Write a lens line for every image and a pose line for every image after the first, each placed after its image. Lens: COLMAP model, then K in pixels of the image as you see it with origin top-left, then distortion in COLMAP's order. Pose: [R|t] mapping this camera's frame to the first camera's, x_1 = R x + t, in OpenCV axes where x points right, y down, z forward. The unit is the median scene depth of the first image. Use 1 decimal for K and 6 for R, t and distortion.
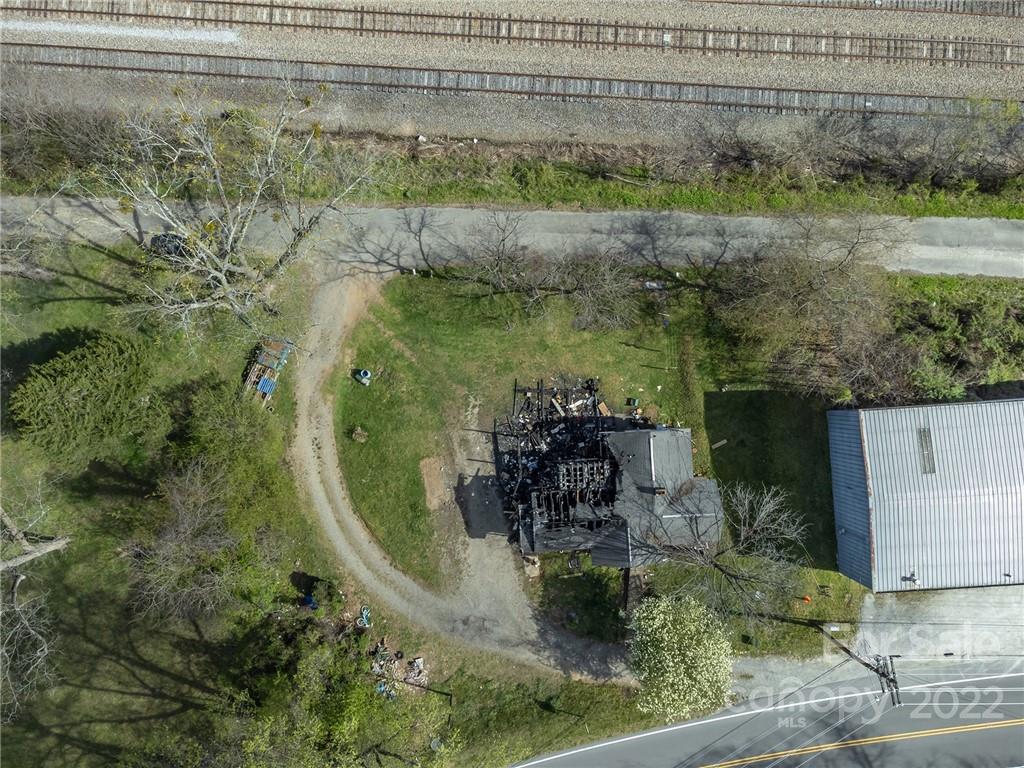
lens RADIAL K [[760.3, 0, 512.0], [0, 760.3, 384.0], [0, 0, 1]] dist [0.037326, -0.038634]
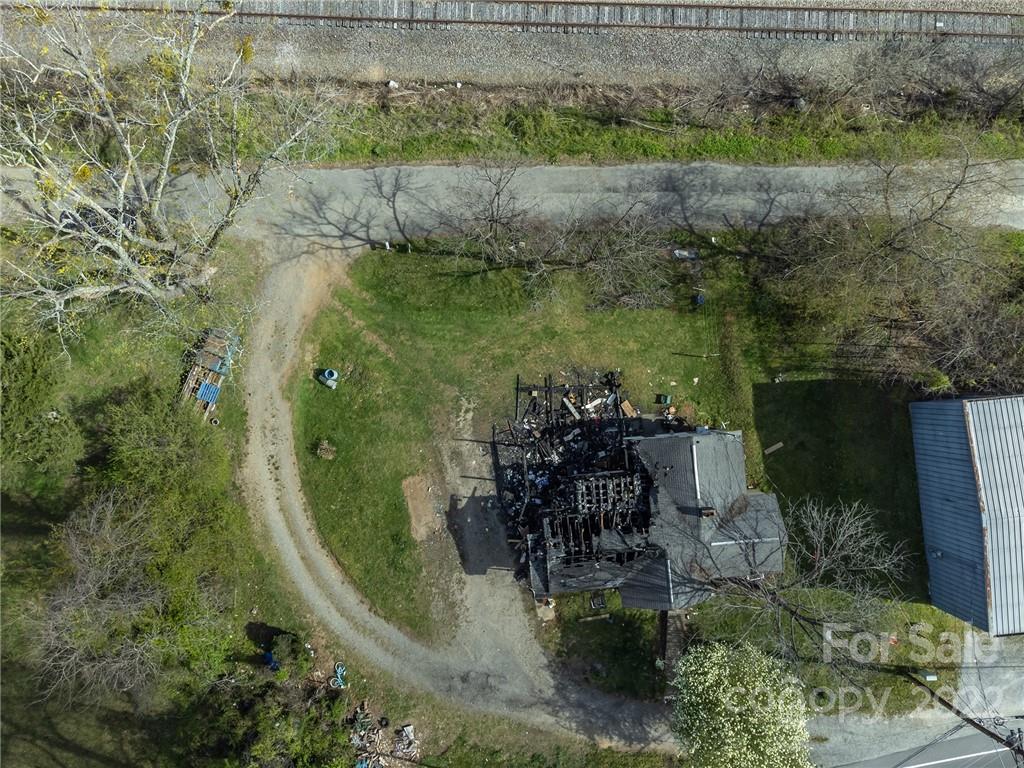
lens RADIAL K [[760.3, 0, 512.0], [0, 760.3, 384.0], [0, 0, 1]] dist [0.037326, -0.038634]
pose [[0.999499, -0.030895, 0.006877, -0.007071], [0.030874, 0.999518, 0.003105, 0.000325], [-0.006970, -0.002891, 0.999972, 0.193594]]
